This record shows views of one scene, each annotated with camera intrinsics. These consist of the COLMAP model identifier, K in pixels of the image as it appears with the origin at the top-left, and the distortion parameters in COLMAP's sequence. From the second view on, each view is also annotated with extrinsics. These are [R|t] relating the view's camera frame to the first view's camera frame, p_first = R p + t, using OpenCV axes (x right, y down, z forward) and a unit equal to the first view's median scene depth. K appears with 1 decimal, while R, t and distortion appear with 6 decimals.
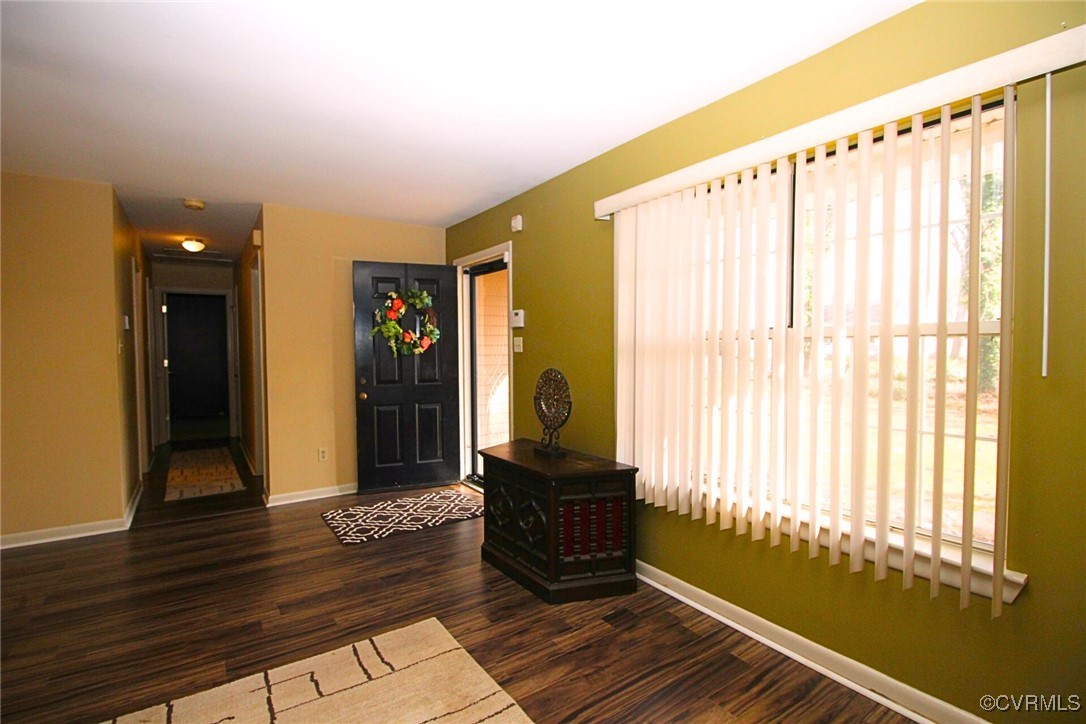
lens RADIAL K [[506.4, 0, 539.2], [0, 506.4, 365.8], [0, 0, 1]] dist [0.001875, -0.011223]
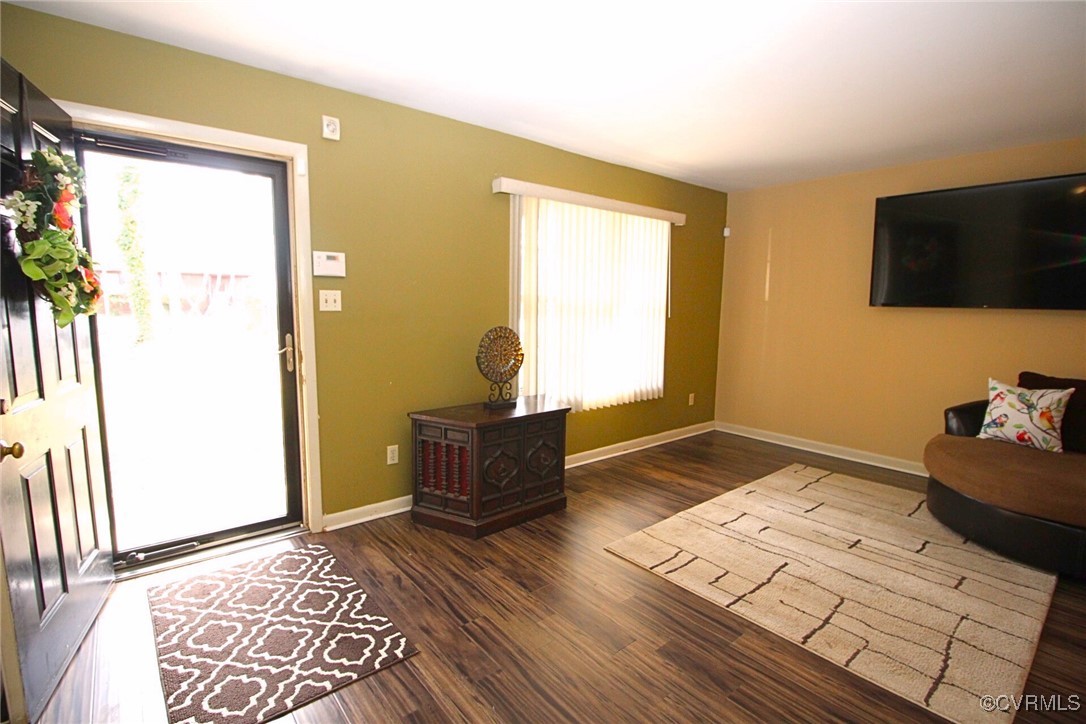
lens RADIAL K [[506.4, 0, 539.2], [0, 506.4, 365.8], [0, 0, 1]] dist [0.001875, -0.011223]
pose [[-0.095315, -0.115787, 0.988690, -1.357200], [0.023465, 0.992675, 0.118515, -0.047408], [-0.995171, 0.034496, -0.091899, 1.321360]]
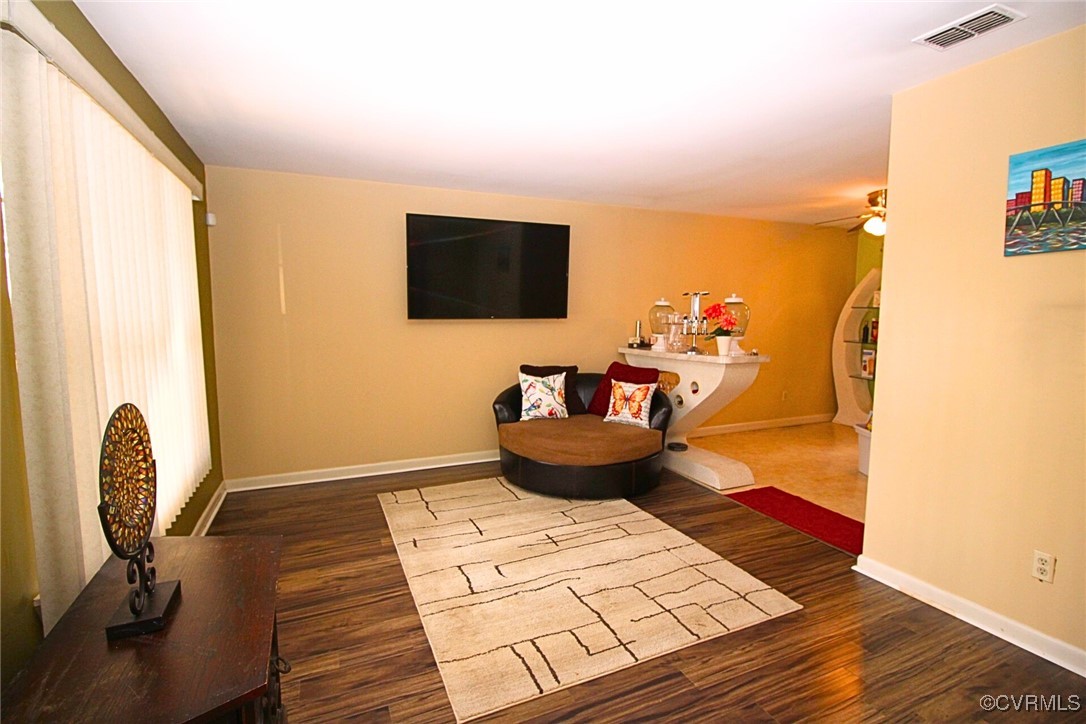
lens RADIAL K [[506.4, 0, 539.2], [0, 506.4, 365.8], [0, 0, 1]] dist [0.001875, -0.011223]
pose [[-0.982647, -0.010221, 0.185202, -0.471103], [0.015976, 0.990106, 0.139410, -0.096910], [-0.184795, 0.139950, -0.972762, 1.705310]]
